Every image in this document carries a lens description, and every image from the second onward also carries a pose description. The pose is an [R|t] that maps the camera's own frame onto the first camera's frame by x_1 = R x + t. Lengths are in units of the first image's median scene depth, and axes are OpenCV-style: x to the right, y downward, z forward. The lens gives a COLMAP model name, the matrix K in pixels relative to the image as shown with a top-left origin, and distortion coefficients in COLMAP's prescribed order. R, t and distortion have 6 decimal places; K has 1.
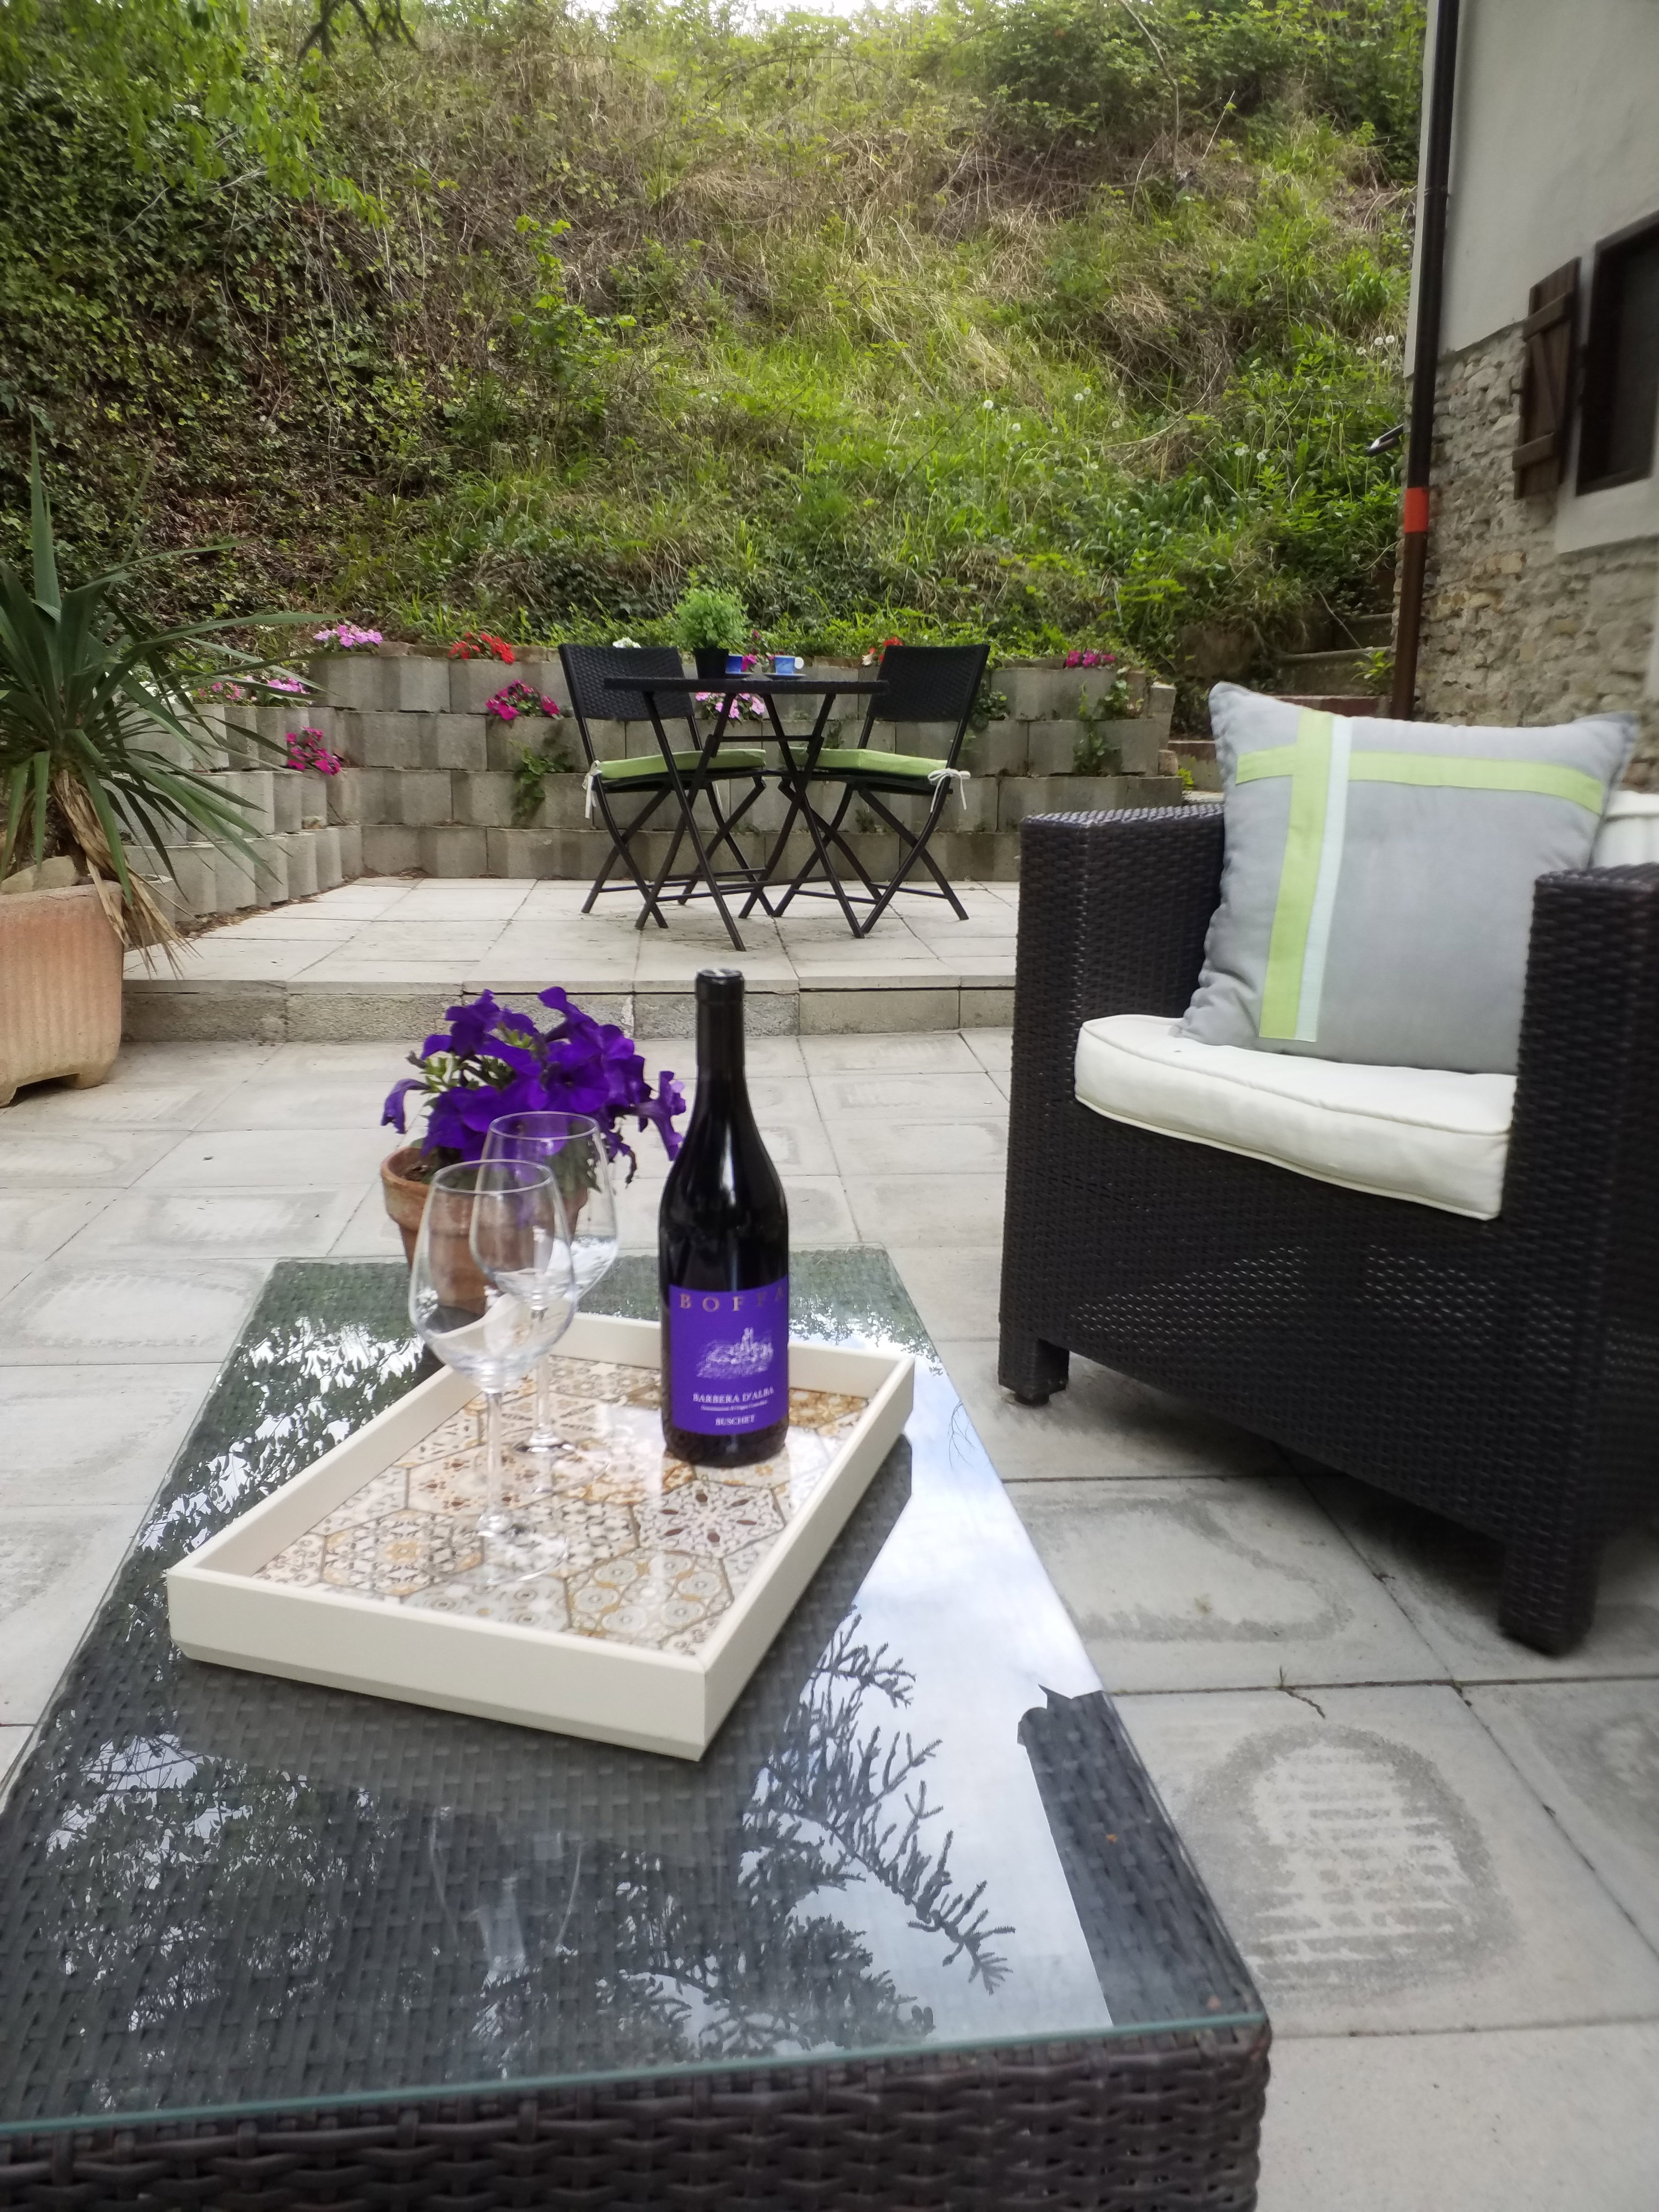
lens RADIAL K [[1737.3, 0, 905.9], [0, 1737.3, 1105.7], [0, 0, 1]] dist [0.005022, 0.003109]
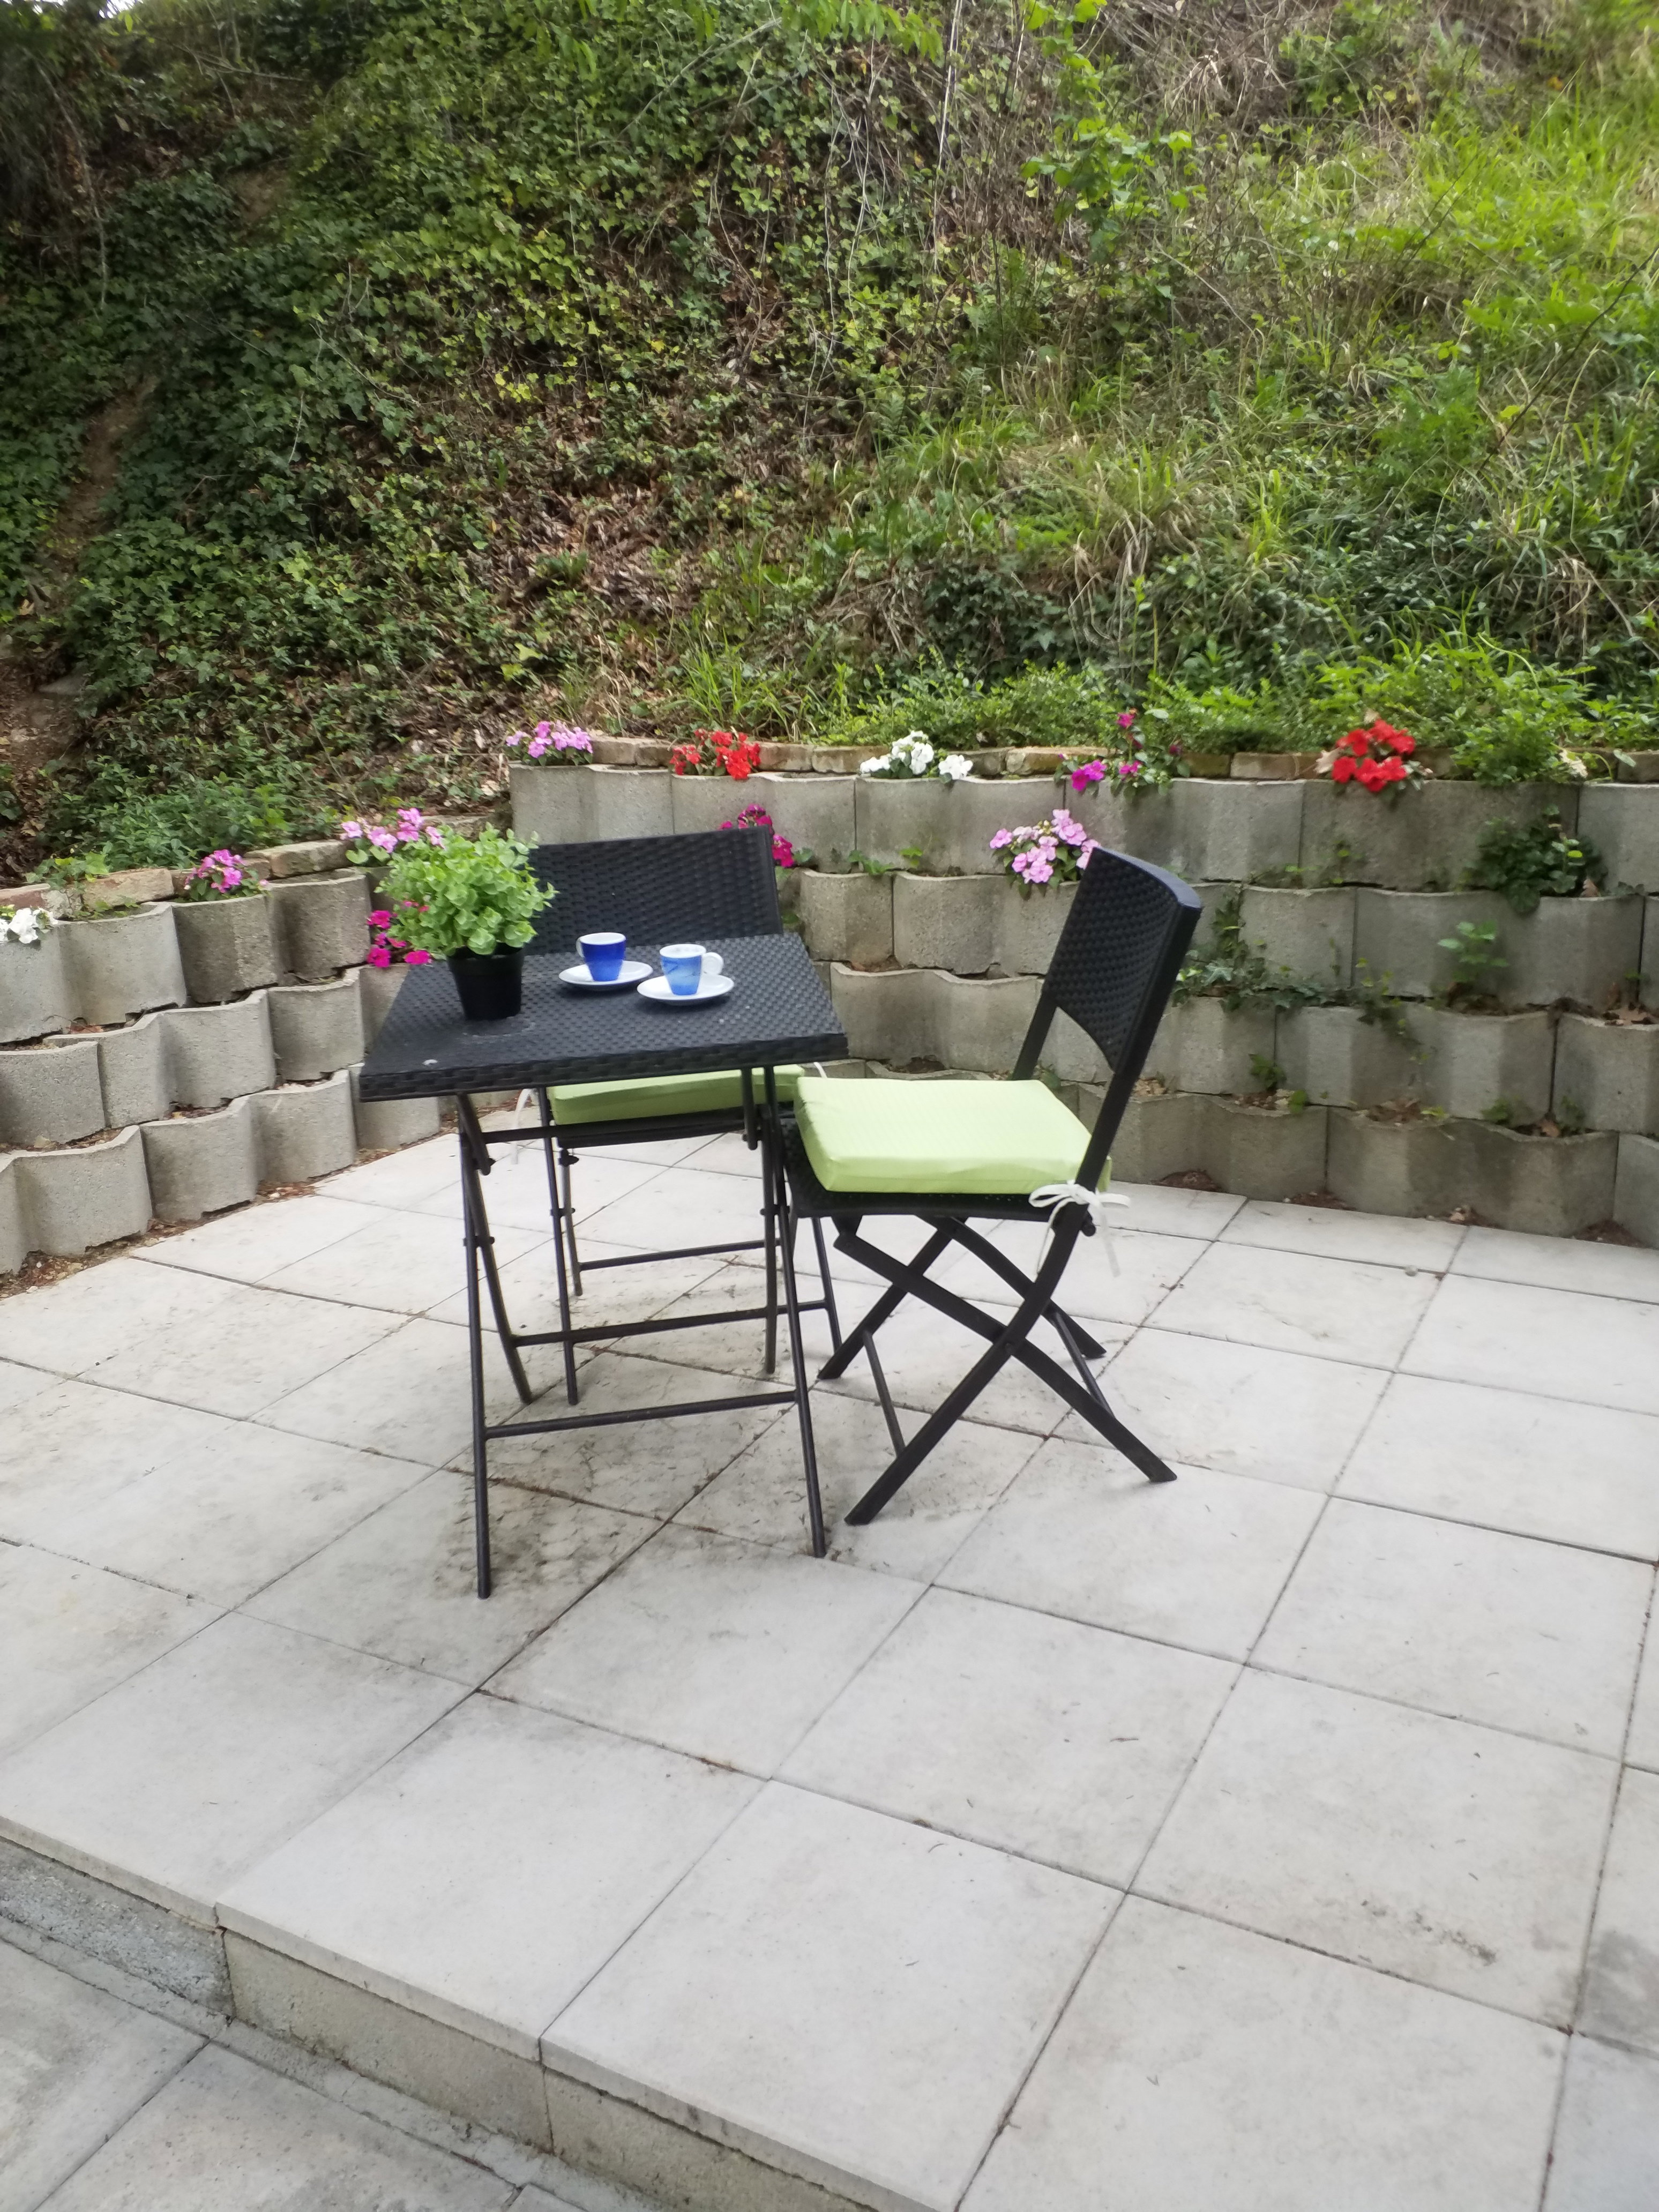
lens RADIAL K [[1765.0, 0, 829.5], [0, 1765.0, 1106.0], [0, 0, 1]] dist [0.068866, -0.086766]
pose [[0.814358, 0.123471, -0.567077, 0.160199], [-0.079199, 0.991609, 0.102170, -0.182155], [0.574933, -0.038291, 0.817304, 0.438583]]
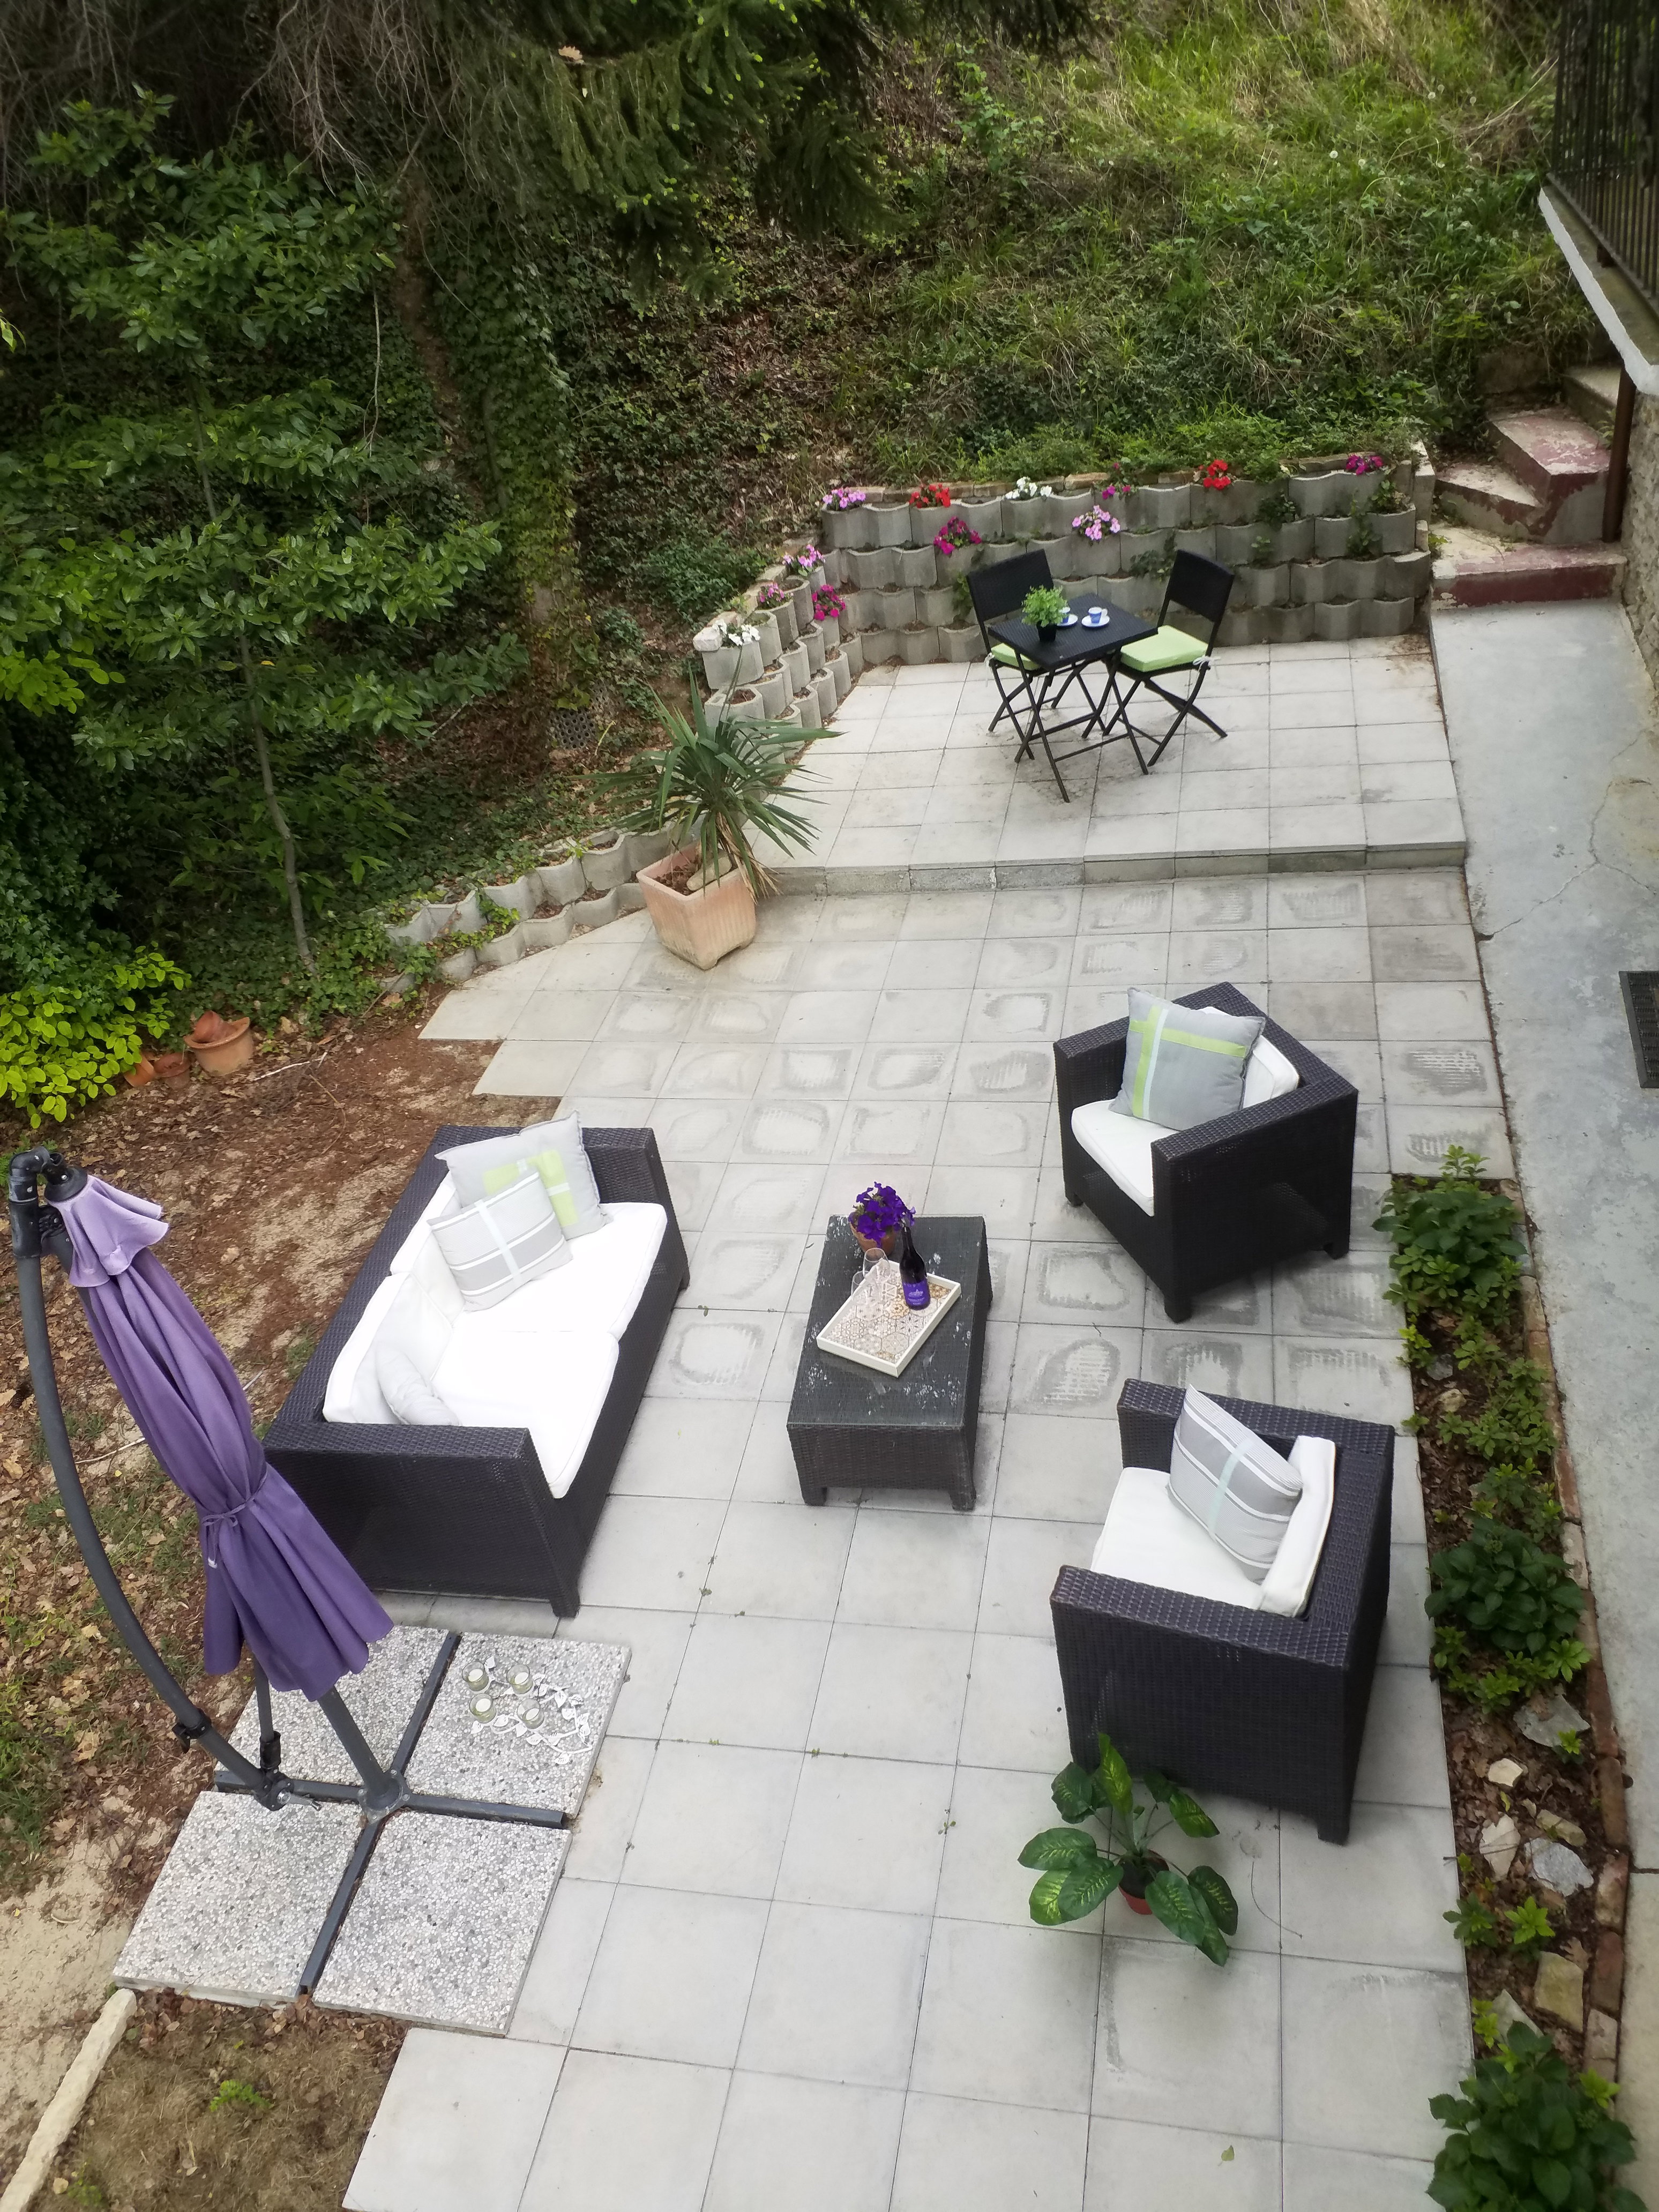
lens RADIAL K [[1750.5, 0, 829.5], [0, 1750.5, 1106.0], [0, 0, 1]] dist [-0.004817, -0.003130]
pose [[0.941261, 0.069277, -0.330497, 0.184892], [0.068956, 0.918673, 0.388955, -0.332559], [0.330564, -0.388898, 0.859934, -0.465472]]
